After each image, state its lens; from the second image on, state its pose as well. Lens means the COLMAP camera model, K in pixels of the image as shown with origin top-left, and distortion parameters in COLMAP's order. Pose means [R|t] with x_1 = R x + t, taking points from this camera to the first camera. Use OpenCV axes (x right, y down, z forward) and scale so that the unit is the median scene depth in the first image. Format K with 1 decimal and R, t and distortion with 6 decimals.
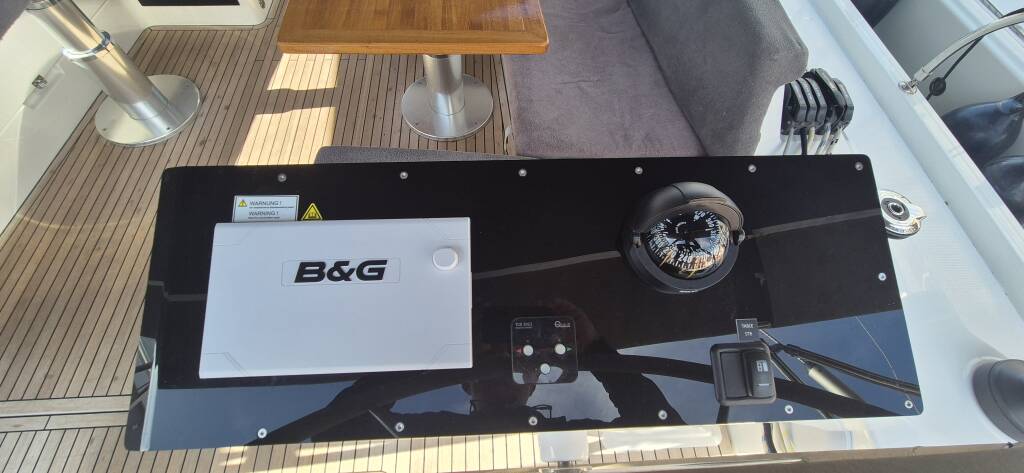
lens RADIAL K [[421.6, 0, 509.2], [0, 421.6, 232.9], [0, 0, 1]] dist [-0.000329, 0.000373]
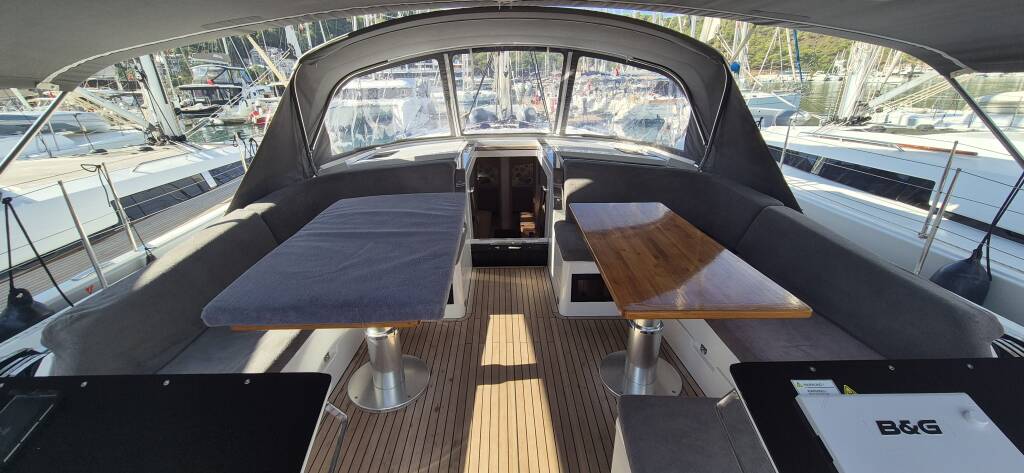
lens RADIAL K [[421.6, 0, 513.0], [0, 421.6, 230.9], [0, 0, 1]] dist [-0.000329, 0.000373]
pose [[0.999162, -0.021939, -0.034549, -0.473249], [-0.005405, 0.766041, -0.642769, 0.143133], [0.040568, 0.642418, 0.765280, -0.158359]]
